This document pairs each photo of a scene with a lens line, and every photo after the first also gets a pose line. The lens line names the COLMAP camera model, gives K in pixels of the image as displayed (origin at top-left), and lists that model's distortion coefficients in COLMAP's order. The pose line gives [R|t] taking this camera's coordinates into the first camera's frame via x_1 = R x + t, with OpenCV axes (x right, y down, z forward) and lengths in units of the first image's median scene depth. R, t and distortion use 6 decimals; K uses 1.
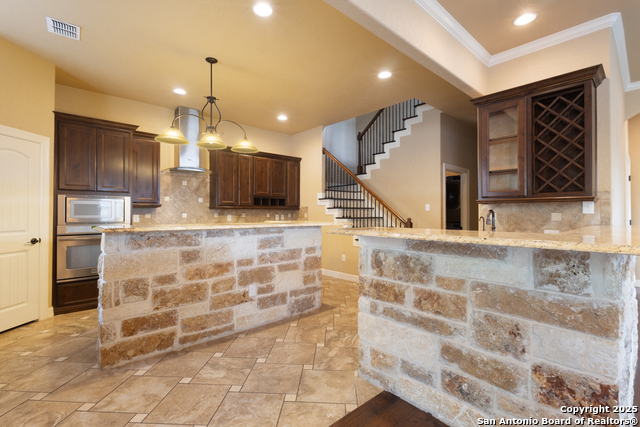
lens RADIAL K [[292.5, 0, 318.1], [0, 292.5, 205.6], [0, 0, 1]] dist [-0.000604, 0.000024]
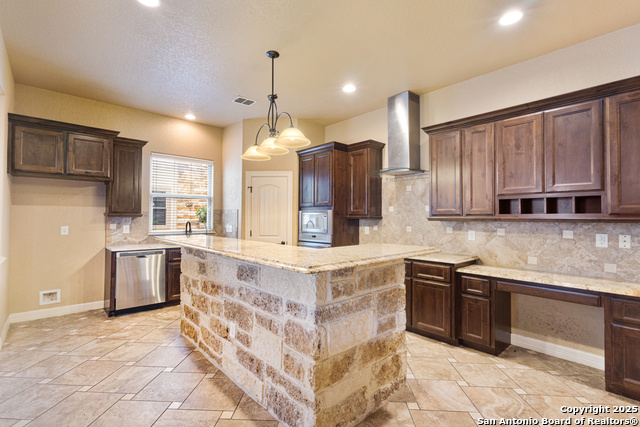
lens RADIAL K [[293.1, 0, 320.0], [0, 293.1, 213.5], [0, 0, 1]] dist [-0.000472, -0.000253]
pose [[0.023392, -0.019205, -0.999542, 0.555563], [0.019024, 0.999643, -0.018762, 0.003187], [0.999545, -0.018576, 0.023749, 1.219081]]
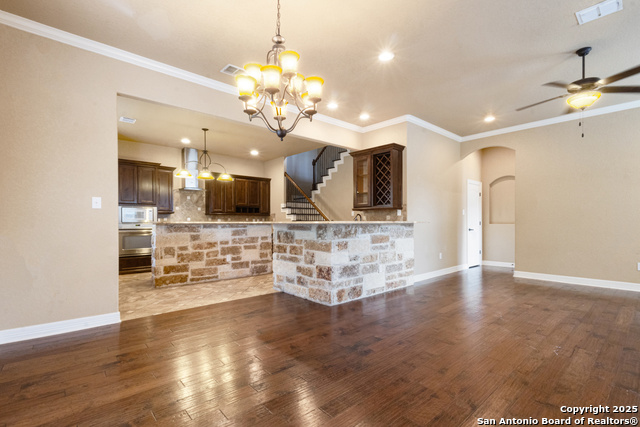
lens RADIAL K [[296.0, 0, 317.0], [0, 296.0, 219.1], [0, 0, 1]] dist [-0.000480, -0.000172]
pose [[0.999995, -0.003026, -0.000300, 0.332787], [0.003030, 0.999835, 0.017887, 0.013177], [0.000246, -0.017888, 0.999840, -0.856023]]
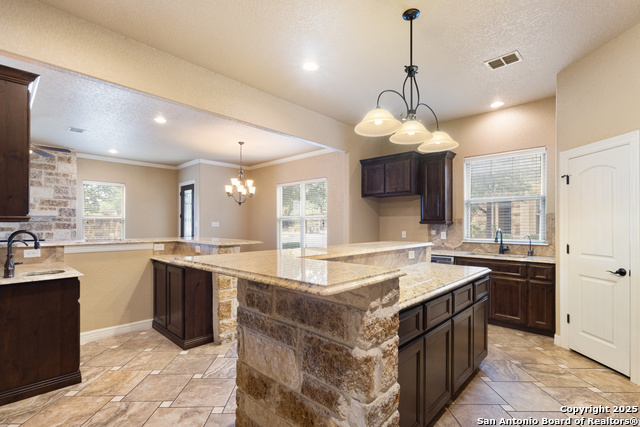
lens RADIAL K [[301.5, 0, 319.3], [0, 301.5, 226.1], [0, 0, 1]] dist [0.001371, 0.000144]
pose [[-0.995900, -0.004783, -0.090332, -0.097504], [-0.002921, 0.999781, -0.020737, 0.020610], [0.090411, -0.020389, -0.995696, 1.830901]]
